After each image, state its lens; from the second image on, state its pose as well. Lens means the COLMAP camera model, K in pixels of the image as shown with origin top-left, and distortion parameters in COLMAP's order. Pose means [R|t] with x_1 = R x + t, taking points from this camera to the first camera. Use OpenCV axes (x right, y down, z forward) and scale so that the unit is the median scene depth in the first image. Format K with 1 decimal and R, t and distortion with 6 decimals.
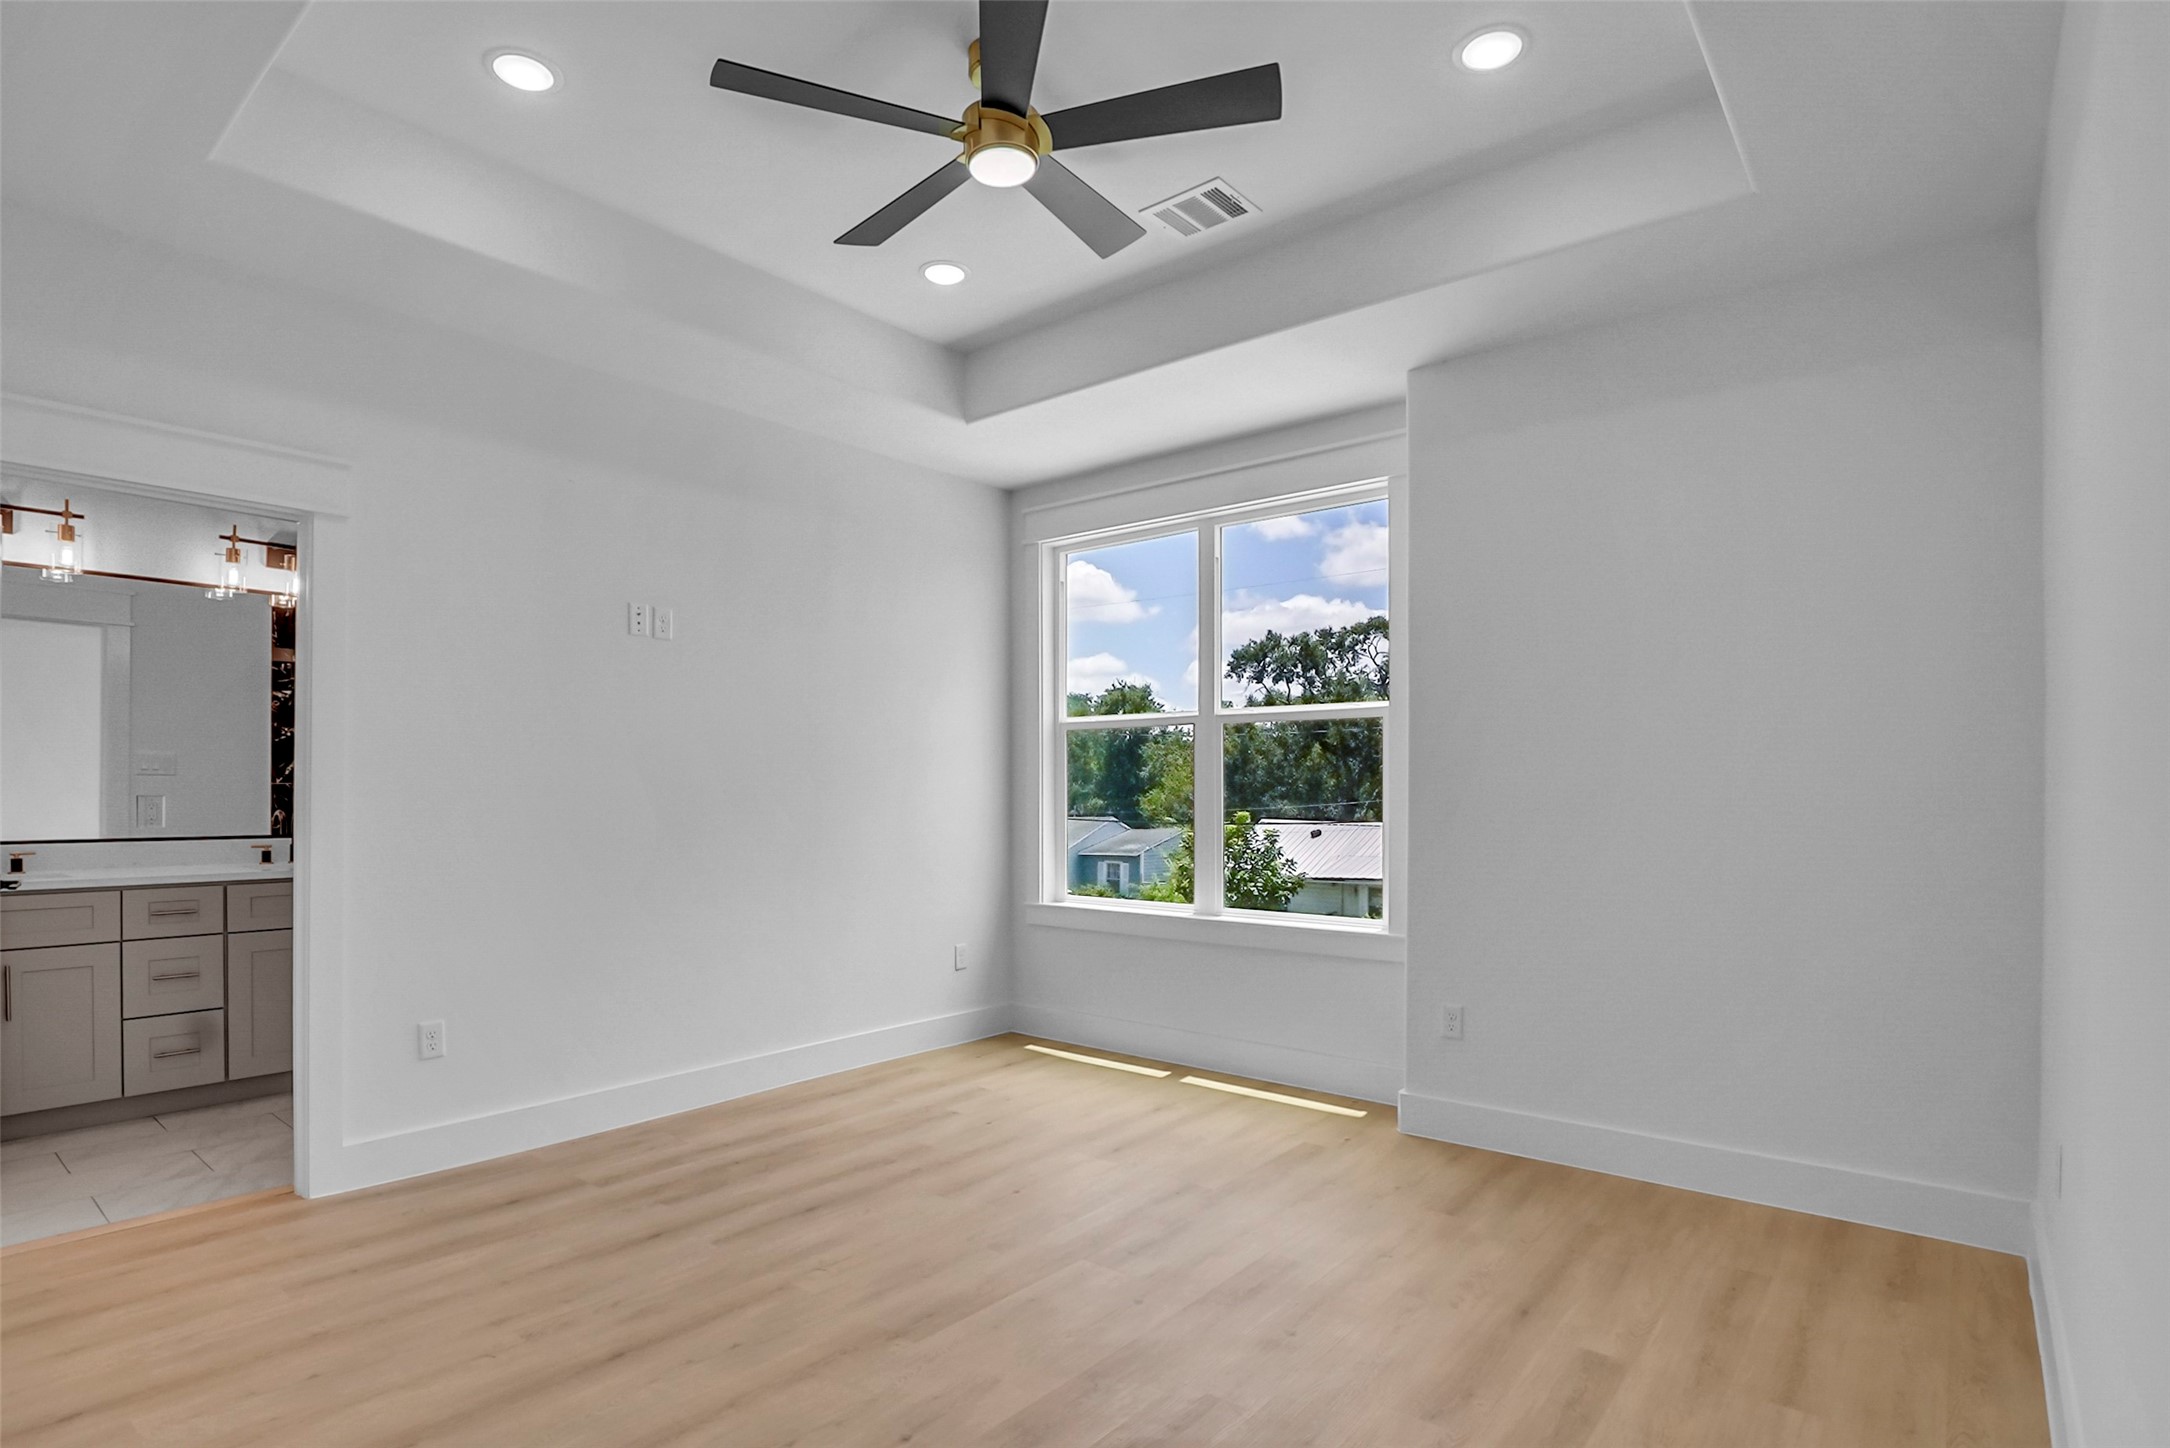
lens RADIAL K [[1035.0, 0, 1087.0], [0, 1035.0, 696.9], [0, 0, 1]] dist [0.000009, -0.000032]
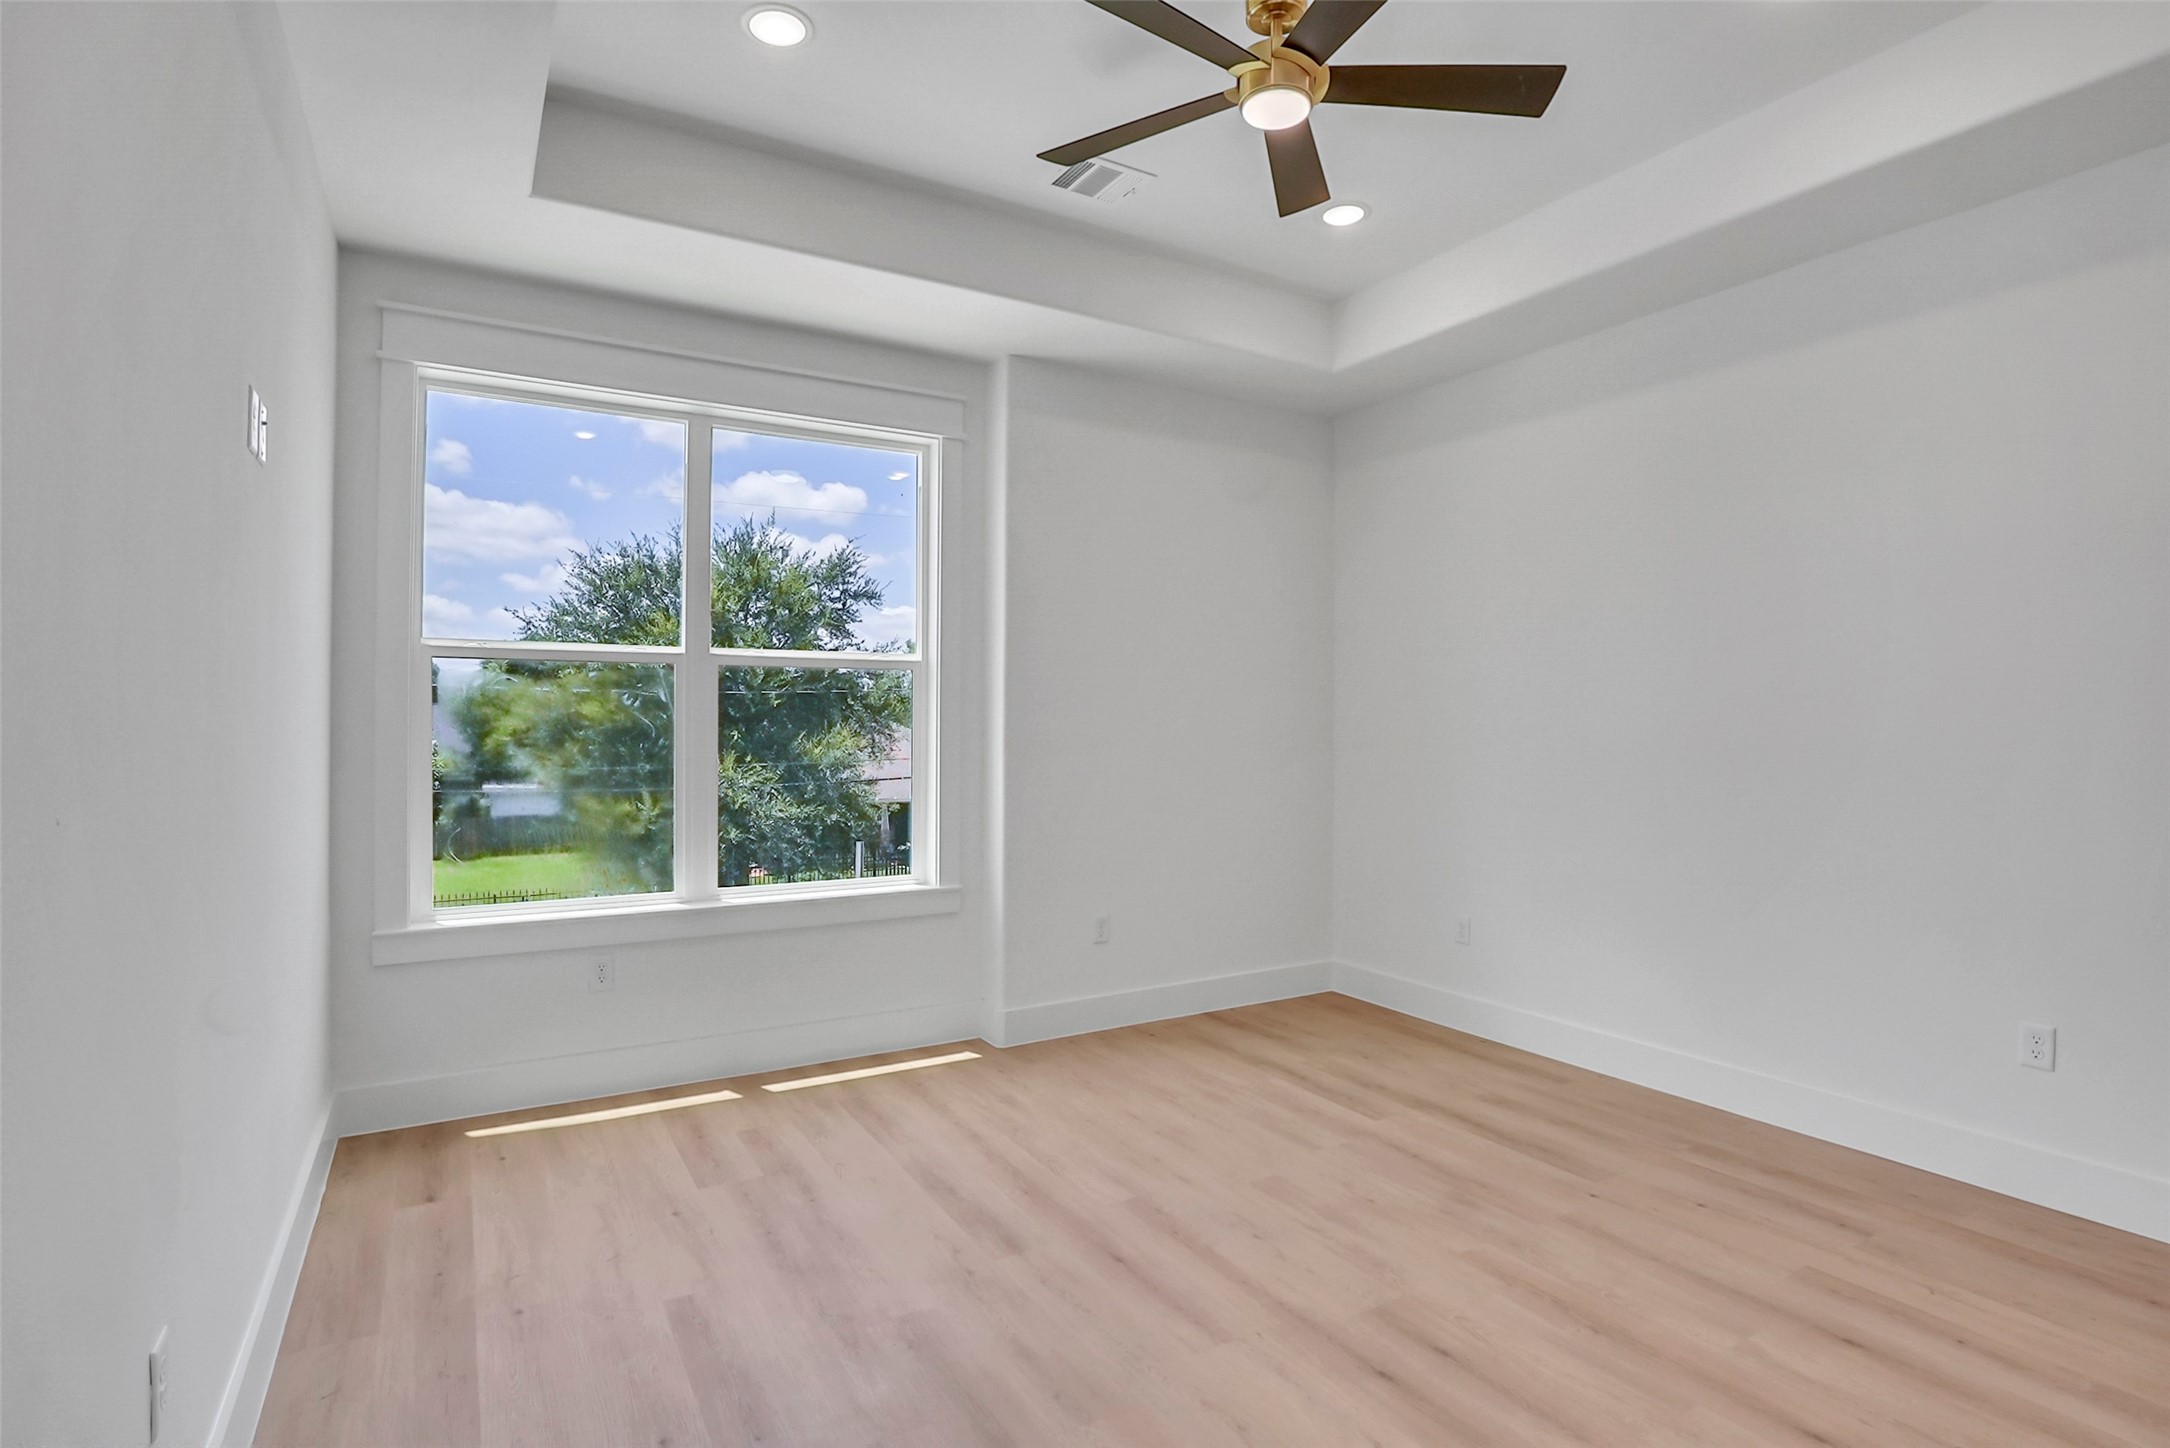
lens RADIAL K [[1060.7, 0, 1084.9], [0, 1060.7, 736.2], [0, 0, 1]] dist [-0.025280, 0.000051]
pose [[0.365499, -0.001249, 0.930811, -0.556333], [-0.080111, 0.996246, 0.032793, 0.027081], [-0.927358, -0.086554, 0.364027, 0.420290]]
